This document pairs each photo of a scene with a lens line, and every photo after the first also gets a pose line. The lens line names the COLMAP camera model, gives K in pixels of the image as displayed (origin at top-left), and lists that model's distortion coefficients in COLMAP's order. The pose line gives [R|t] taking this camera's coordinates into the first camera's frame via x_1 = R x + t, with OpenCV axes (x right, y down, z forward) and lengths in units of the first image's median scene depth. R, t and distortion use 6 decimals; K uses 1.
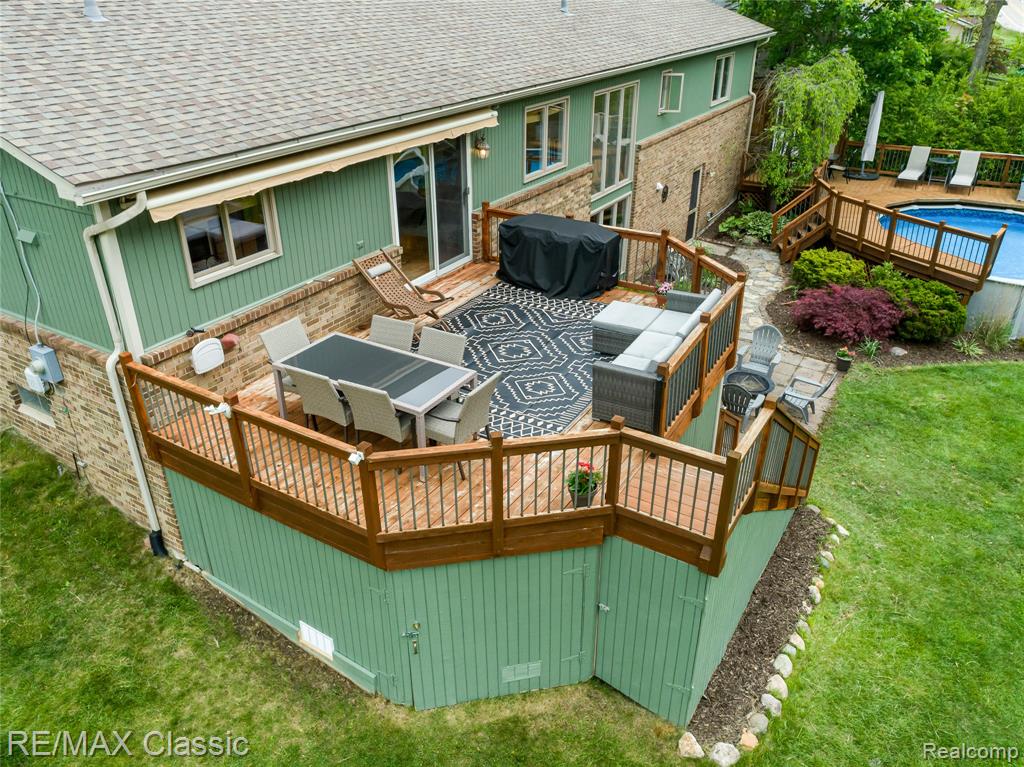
lens RADIAL K [[782.3, 0, 512.0], [0, 782.3, 383.5], [0, 0, 1]] dist [-0.002234, 0.000494]
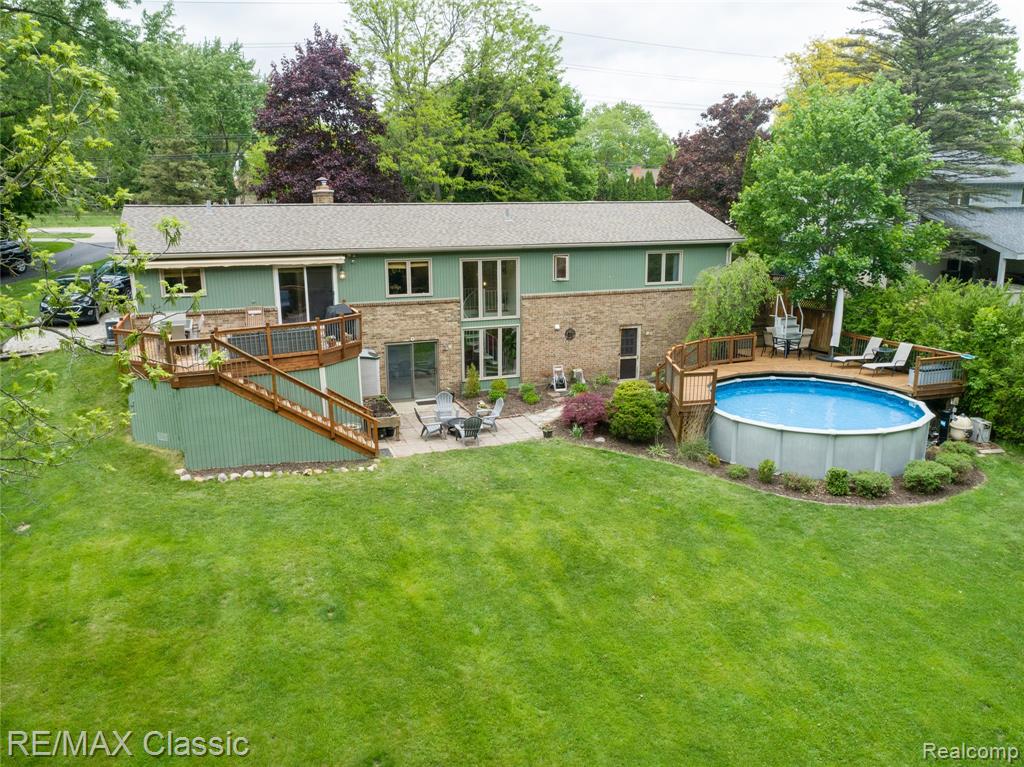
lens RADIAL K [[782.3, 0, 512.0], [0, 782.3, 383.5], [0, 0, 1]] dist [-0.002234, 0.000494]
pose [[0.791333, 0.141294, -0.594834, 1.228246], [-0.284661, 0.946187, -0.153944, 0.130318], [0.541073, 0.291147, 0.788970, -0.245093]]
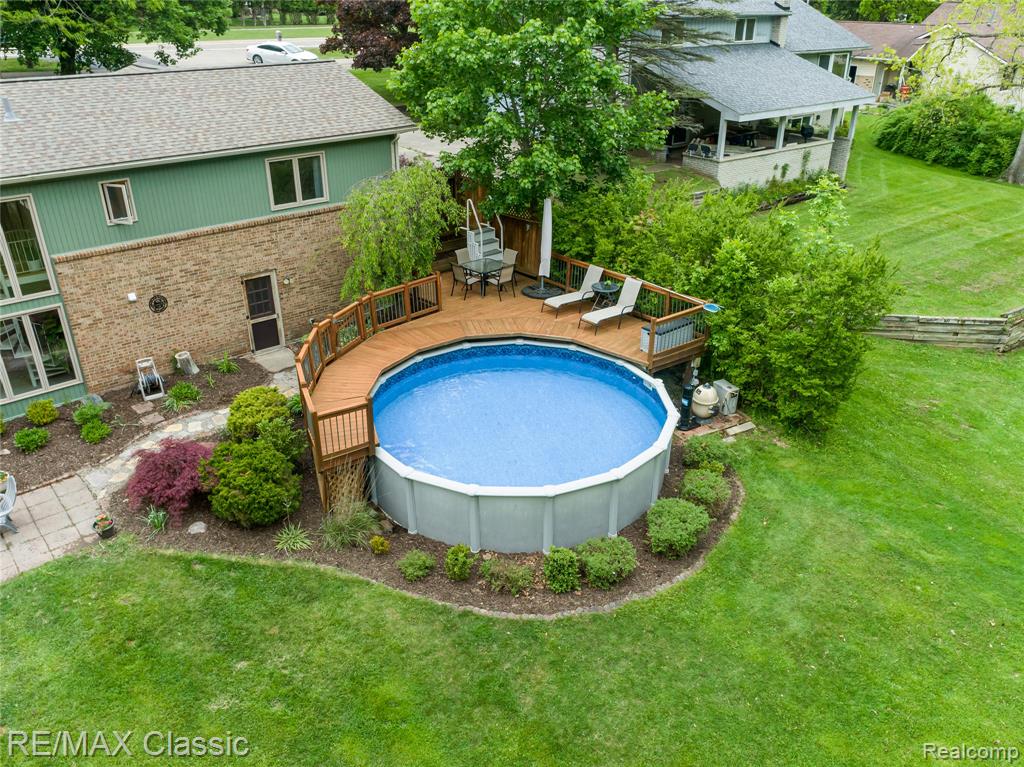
lens RADIAL K [[799.2, 0, 512.0], [0, 799.2, 383.5], [0, 0, 1]] dist [-0.009559, 0.001924]
pose [[0.954428, 0.136726, -0.265279, 1.064158], [-0.143467, 0.989636, -0.006108, -0.249488], [0.261695, 0.043888, 0.964152, 0.237492]]
